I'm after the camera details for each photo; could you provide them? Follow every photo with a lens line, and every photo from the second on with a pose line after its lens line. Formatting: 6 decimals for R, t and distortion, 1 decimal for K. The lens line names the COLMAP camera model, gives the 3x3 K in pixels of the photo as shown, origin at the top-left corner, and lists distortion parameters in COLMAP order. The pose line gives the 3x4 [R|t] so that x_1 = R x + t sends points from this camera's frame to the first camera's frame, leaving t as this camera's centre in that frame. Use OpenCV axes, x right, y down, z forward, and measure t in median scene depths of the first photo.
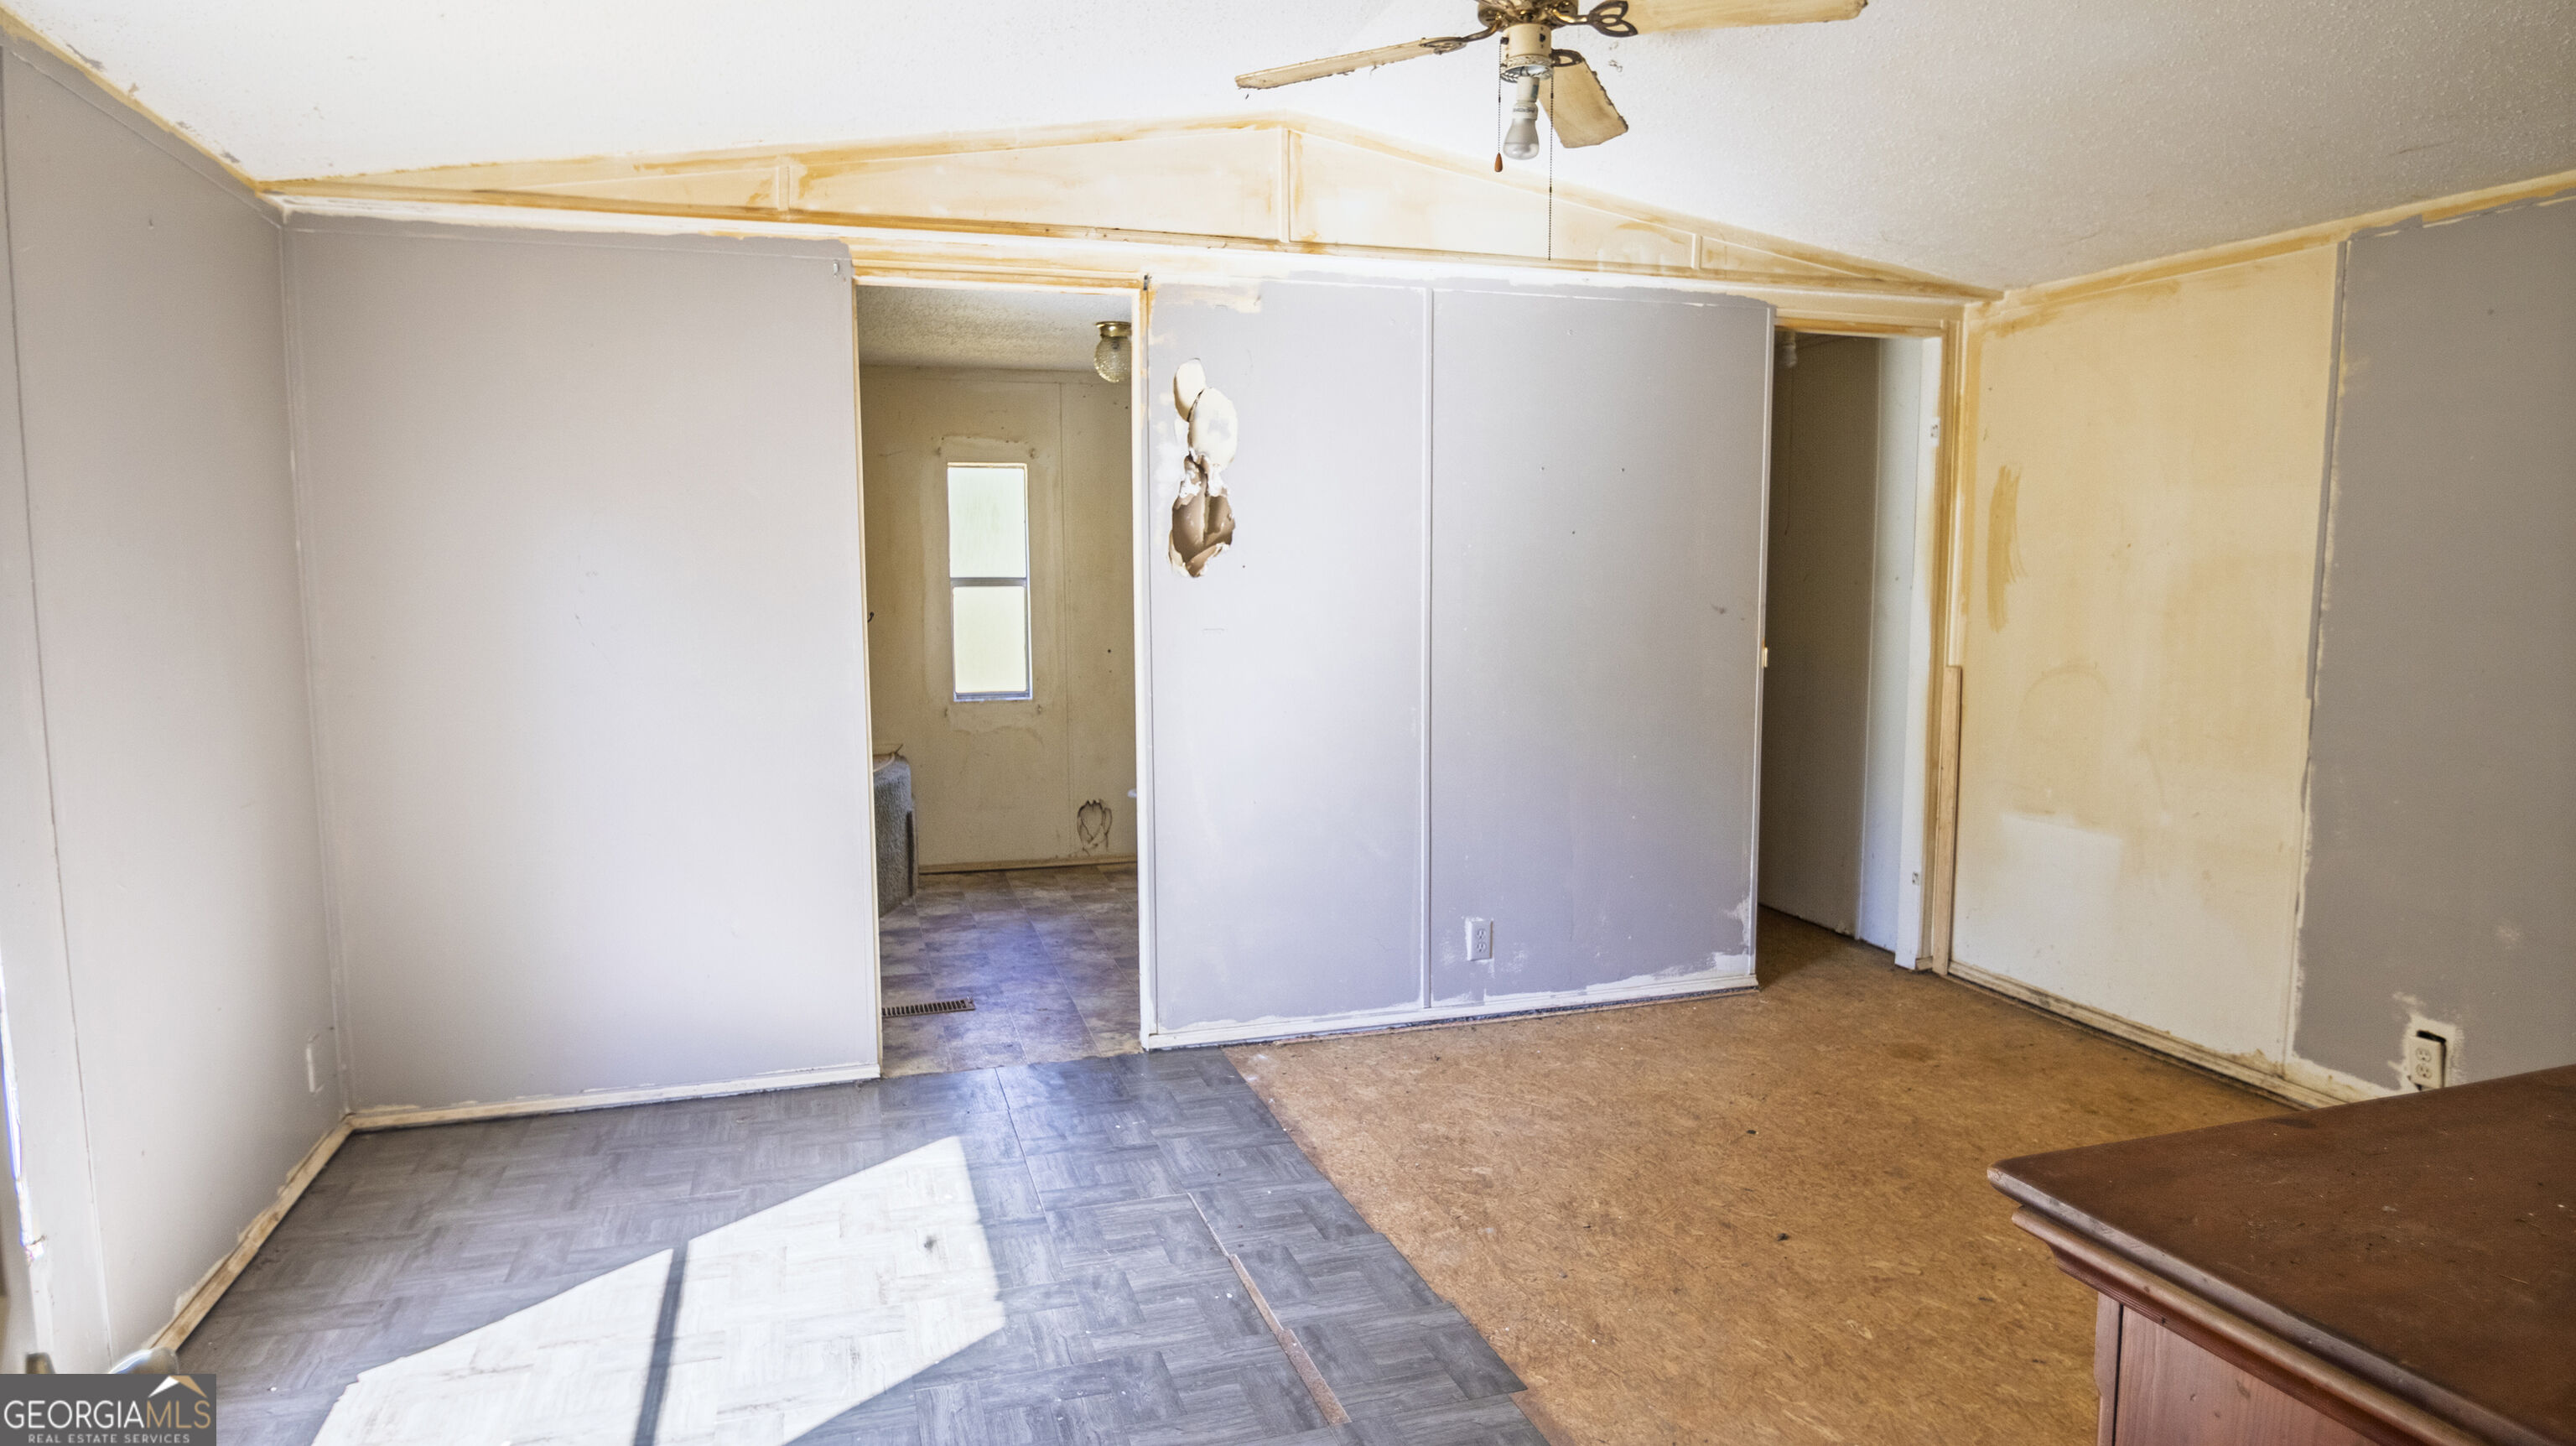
lens RADIAL K [[1484.3, 0, 1294.2], [0, 1484.3, 722.7], [0, 0, 1]] dist [-0.023765, 0.002804]
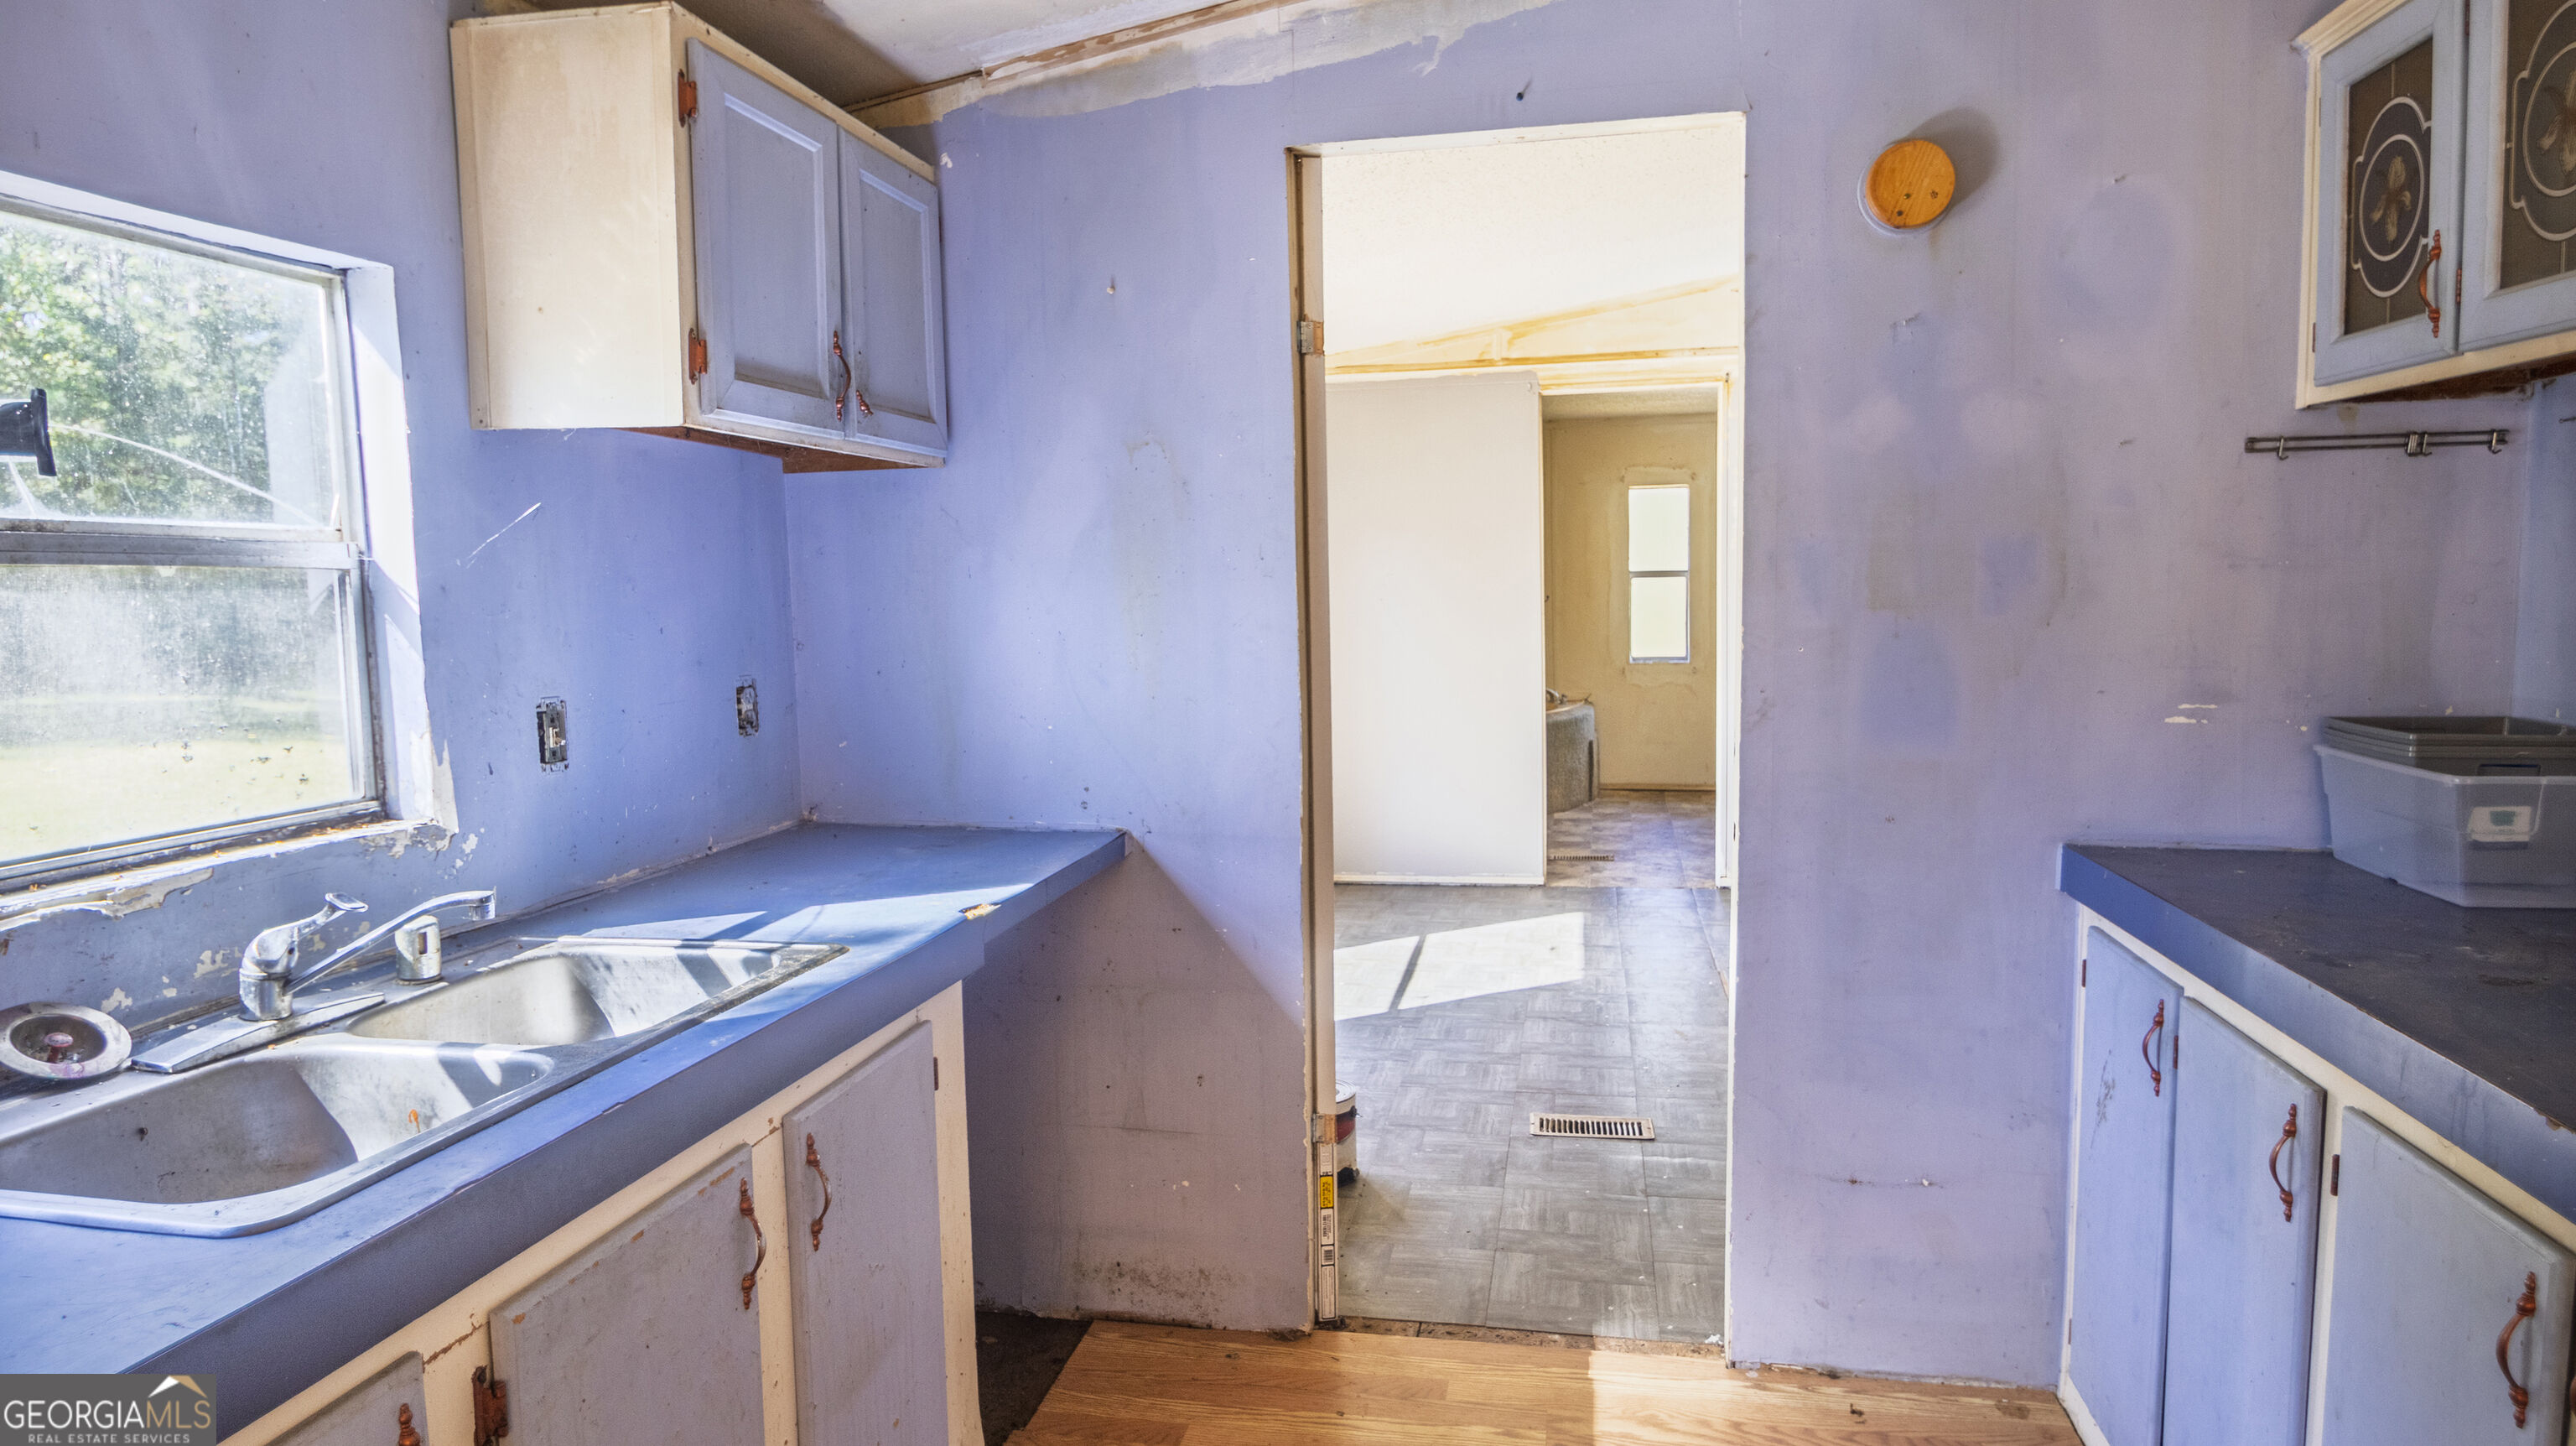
lens RADIAL K [[1484.3, 0, 1284.9], [0, 1484.3, 715.7], [0, 0, 1]] dist [-0.023765, 0.002804]
pose [[0.873986, 0.030305, -0.485005, 0.198751], [-0.029032, 0.999527, 0.010138, 0.038097], [0.485083, 0.005220, 0.874453, -0.434102]]
